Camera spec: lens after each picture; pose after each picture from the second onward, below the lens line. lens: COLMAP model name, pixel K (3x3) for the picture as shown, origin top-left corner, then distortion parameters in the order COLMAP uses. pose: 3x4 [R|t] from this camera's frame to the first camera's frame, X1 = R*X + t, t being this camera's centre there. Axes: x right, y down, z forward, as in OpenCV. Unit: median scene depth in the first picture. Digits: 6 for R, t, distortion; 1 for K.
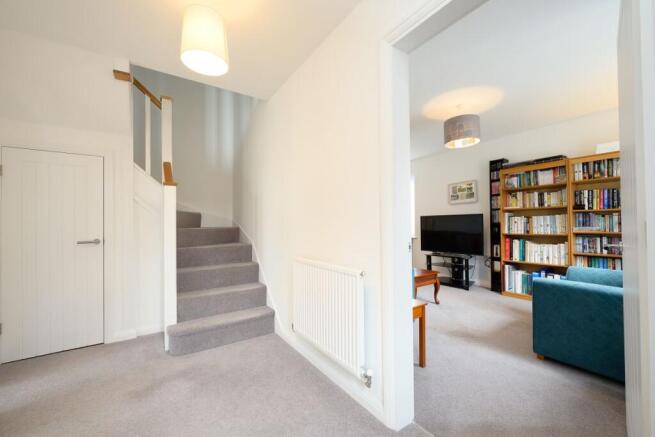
lens RADIAL K [[264.8, 0, 324.8], [0, 264.8, 220.0], [0, 0, 1]] dist [-0.003566, 0.000418]
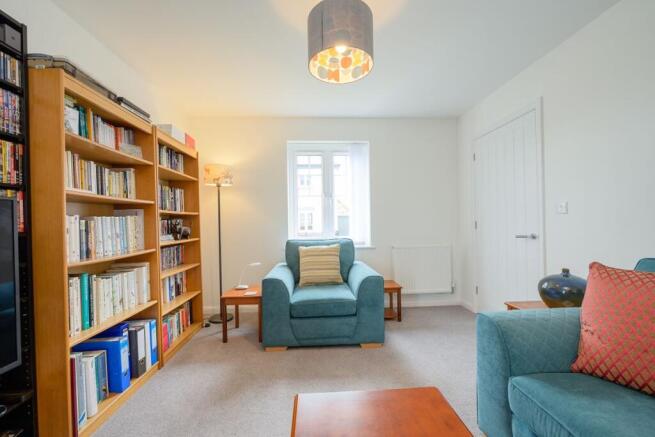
lens RADIAL K [[264.8, 0, 327.0], [0, 264.8, 221.8], [0, 0, 1]] dist [-0.003566, 0.000418]
pose [[-0.851304, 0.014733, 0.524467, 0.238421], [0.001603, 0.999674, -0.025481, 0.006596], [-0.524671, -0.020851, -0.851050, 1.170654]]
